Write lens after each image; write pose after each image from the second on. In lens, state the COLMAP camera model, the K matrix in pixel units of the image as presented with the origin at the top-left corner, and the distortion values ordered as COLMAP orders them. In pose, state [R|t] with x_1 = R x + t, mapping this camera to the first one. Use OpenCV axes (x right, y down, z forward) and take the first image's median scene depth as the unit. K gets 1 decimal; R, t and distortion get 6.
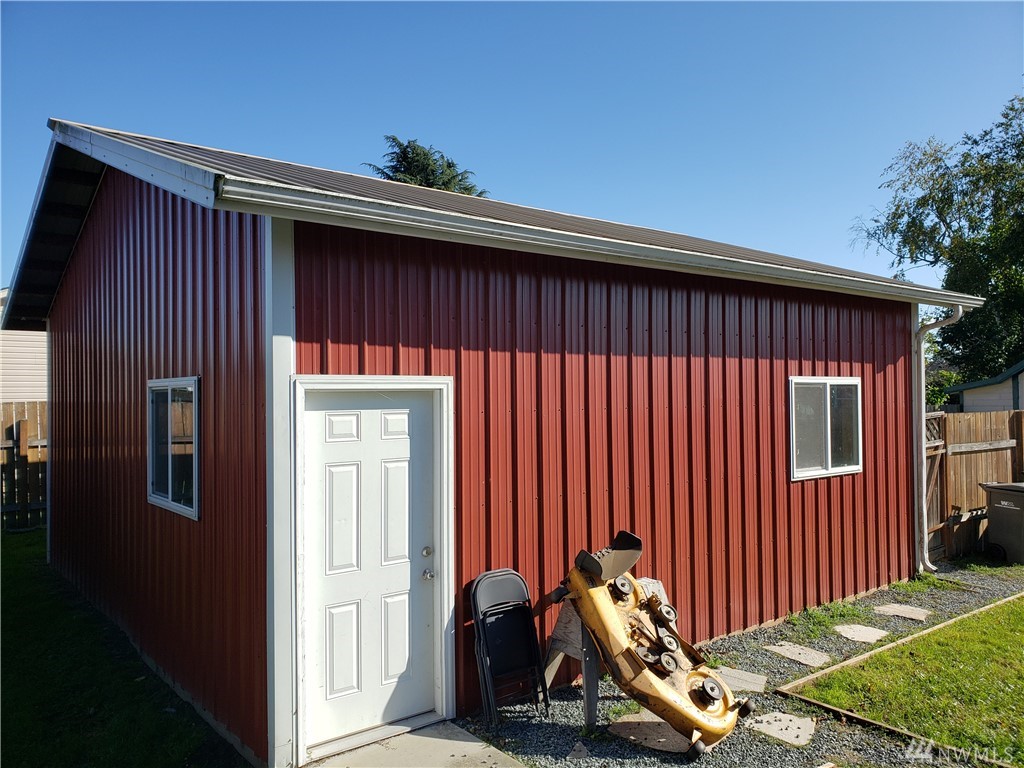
lens RADIAL K [[801.7, 0, 512.0], [0, 801.7, 384.0], [0, 0, 1]] dist [0.015728, 0.005973]
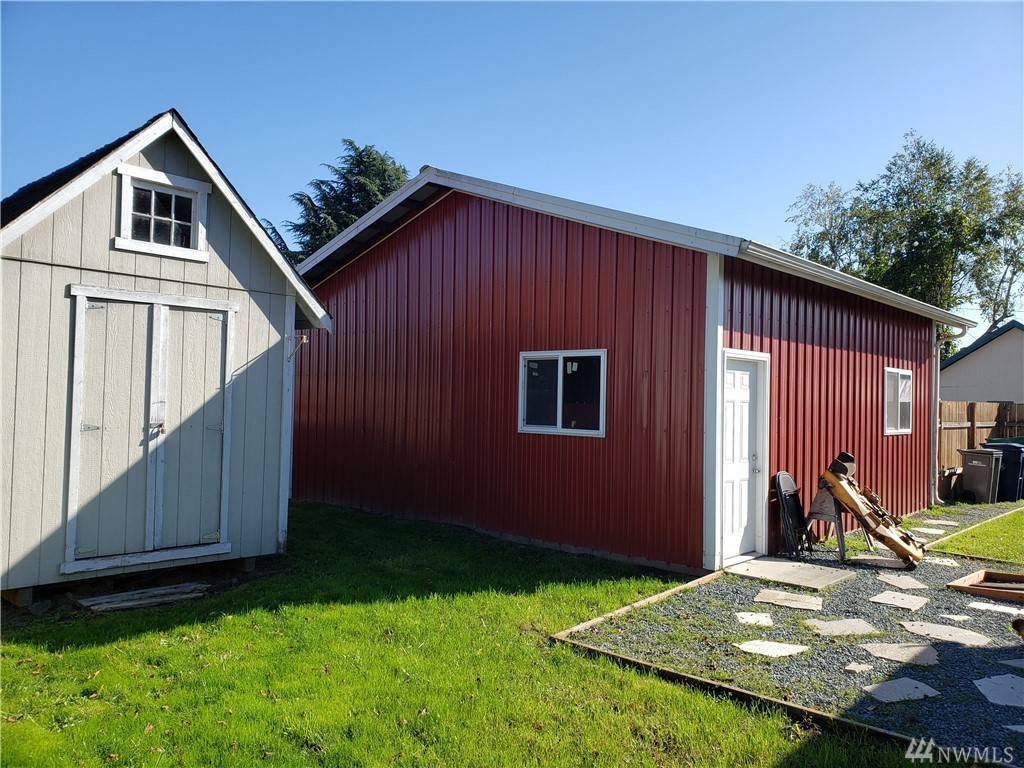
lens RADIAL K [[801.7, 0, 512.0], [0, 801.7, 384.0], [0, 0, 1]] dist [0.015728, 0.005973]
pose [[0.985705, 0.033620, 0.165095, -0.408752], [-0.032917, 0.999434, -0.006991, 0.038569], [-0.165236, 0.001457, 0.986253, -0.267015]]
